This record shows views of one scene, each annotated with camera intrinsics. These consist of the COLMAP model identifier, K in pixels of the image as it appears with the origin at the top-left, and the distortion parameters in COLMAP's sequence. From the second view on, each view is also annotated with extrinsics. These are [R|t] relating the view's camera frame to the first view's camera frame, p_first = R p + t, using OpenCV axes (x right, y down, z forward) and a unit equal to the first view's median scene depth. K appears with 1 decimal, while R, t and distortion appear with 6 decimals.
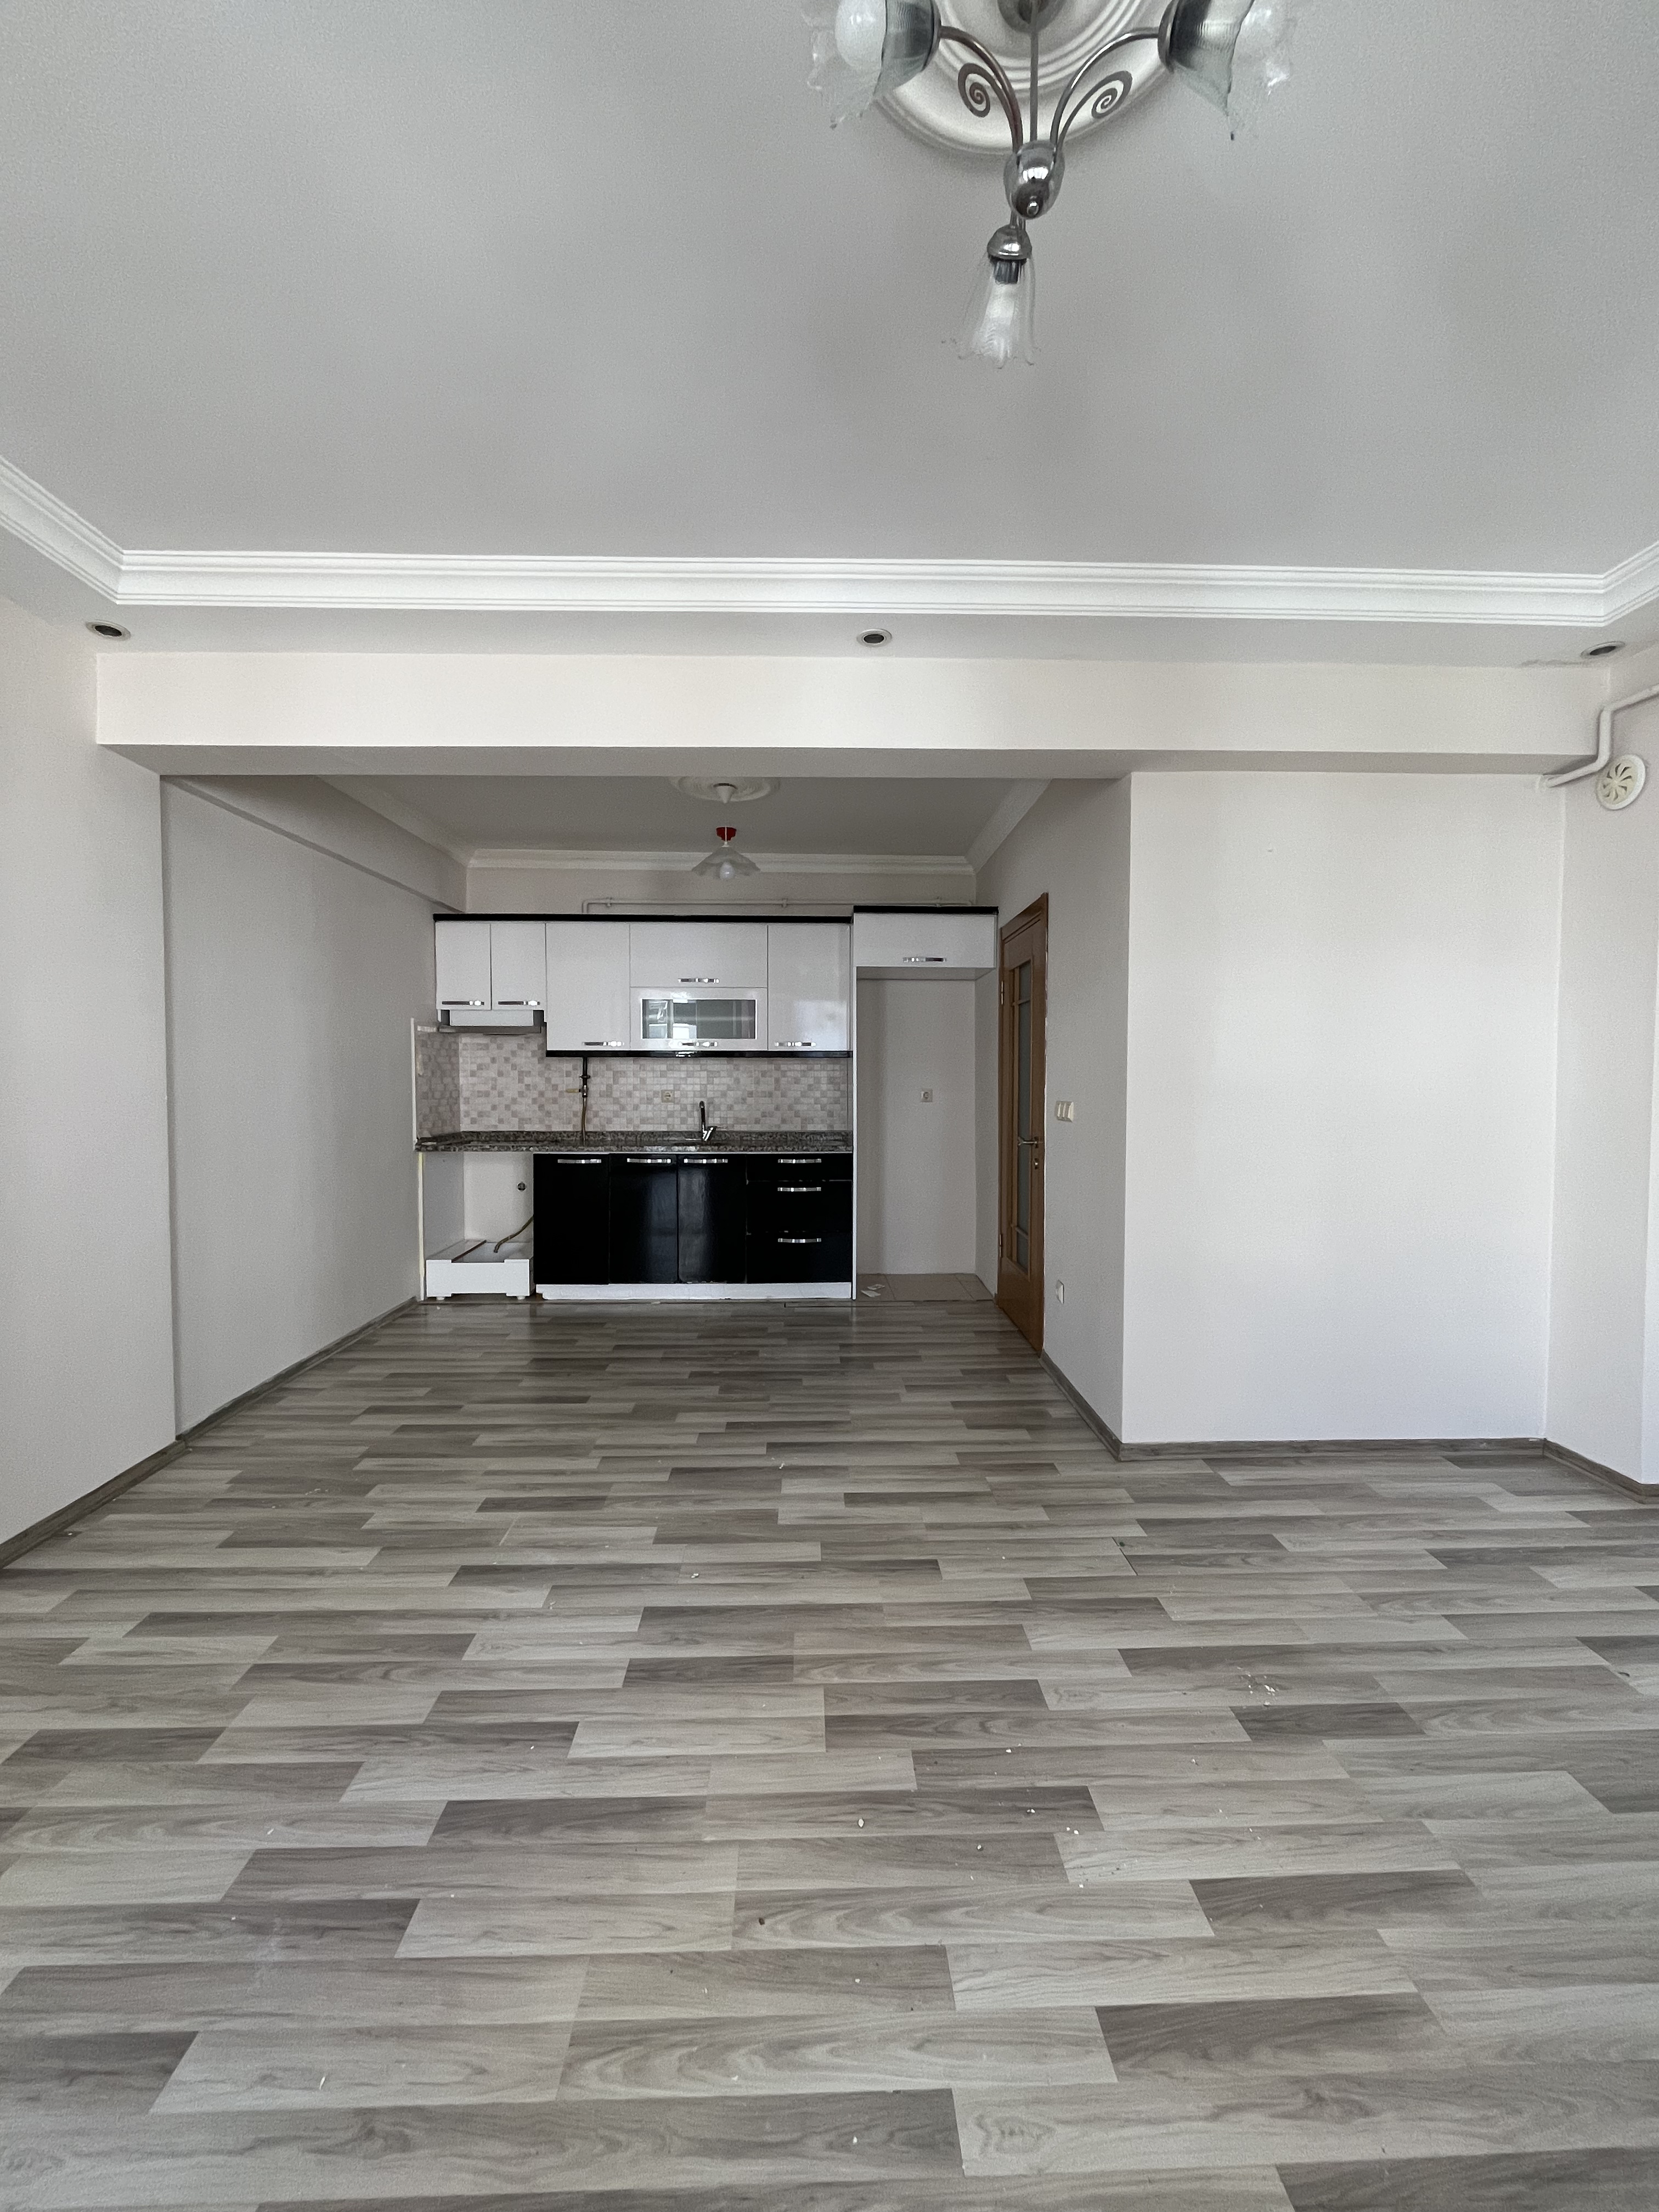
lens RADIAL K [[889.3, 0, 830.3], [0, 889.3, 1104.8], [0, 0, 1]] dist [-0.003101, -0.000255]
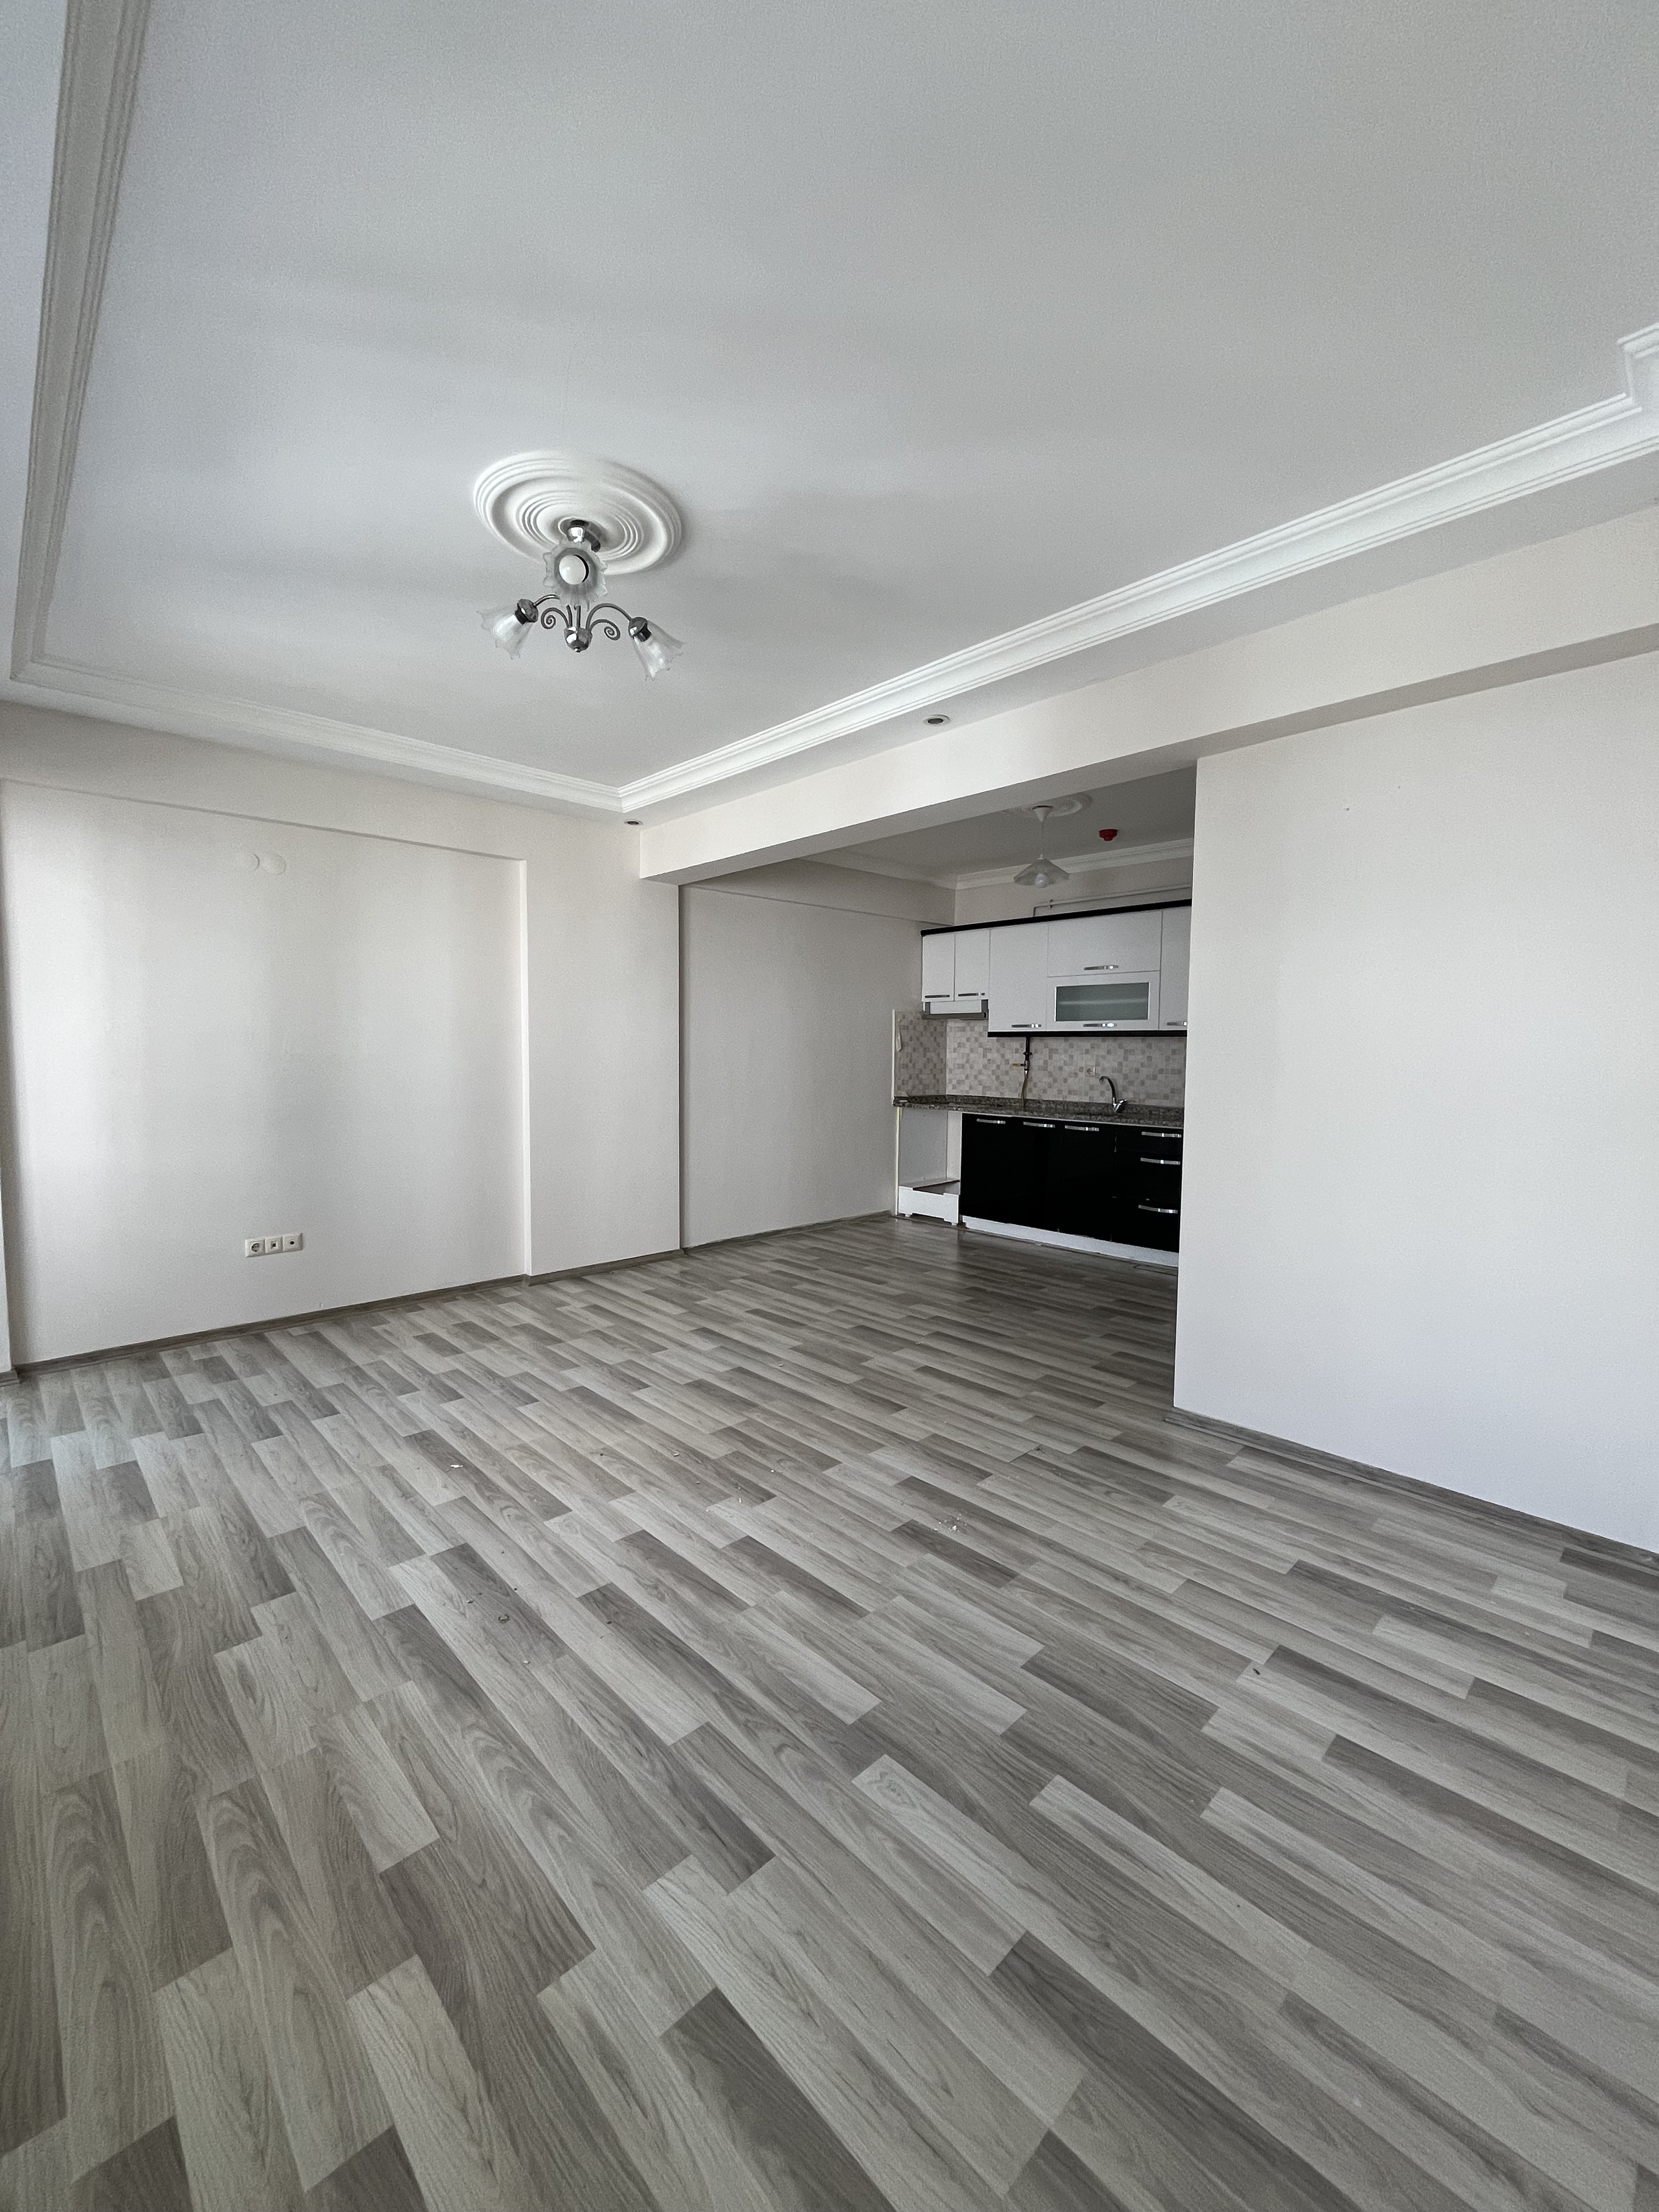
lens RADIAL K [[889.3, 0, 830.3], [0, 889.3, 1104.8], [0, 0, 1]] dist [-0.003101, -0.000255]
pose [[0.669663, 0.051953, -0.740845, 0.492122], [-0.033240, 0.998647, 0.039985, -0.001688], [0.741920, -0.002150, 0.670484, -0.001258]]
